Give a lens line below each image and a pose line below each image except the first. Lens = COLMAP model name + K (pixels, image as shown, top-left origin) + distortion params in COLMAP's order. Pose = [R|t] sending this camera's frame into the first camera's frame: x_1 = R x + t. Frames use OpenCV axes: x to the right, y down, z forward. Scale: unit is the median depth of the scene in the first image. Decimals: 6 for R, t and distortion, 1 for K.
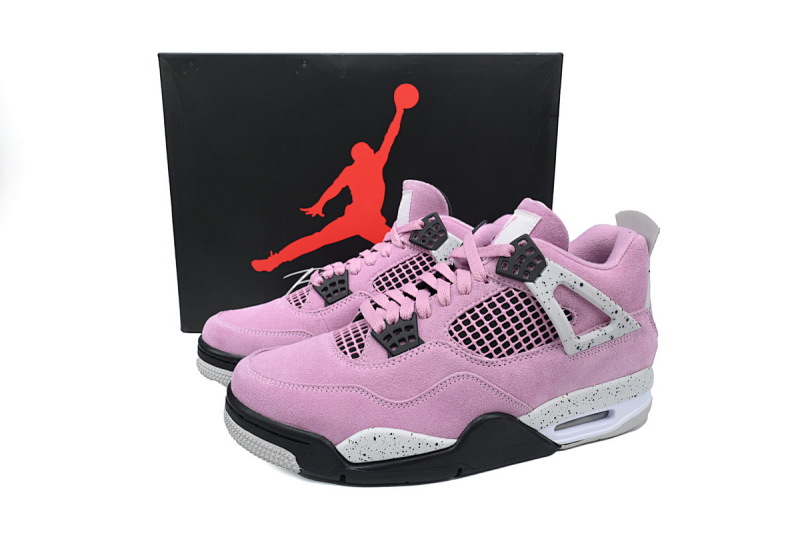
lens RADIAL K [[539.5, 0, 398.6], [0, 539.5, 269.0], [0, 0, 1]] dist [-0.028597, -0.001343]
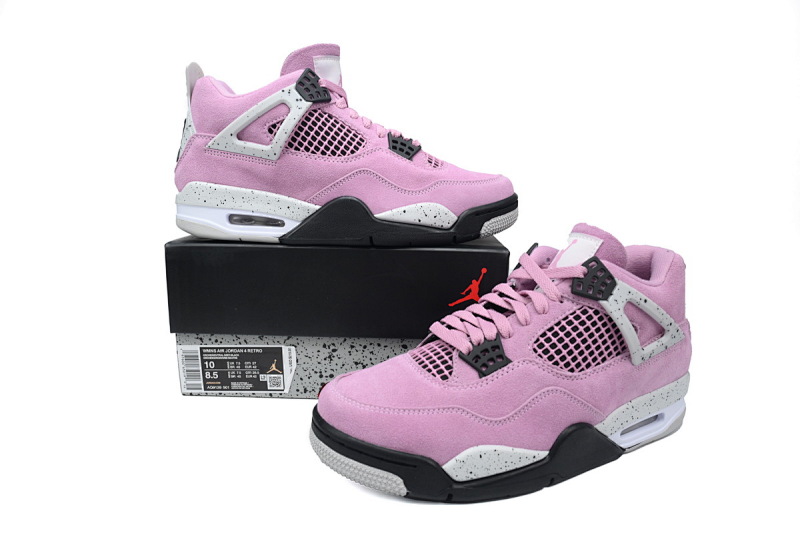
lens RADIAL K [[539.5, 0, 400.2], [0, 539.5, 265.6], [0, 0, 1]] dist [-0.028597, -0.001343]
pose [[0.989900, -0.026832, 0.139206, -0.310085], [0.030830, 0.999169, -0.026643, -0.029729], [-0.138376, 0.030666, 0.989905, -0.022004]]
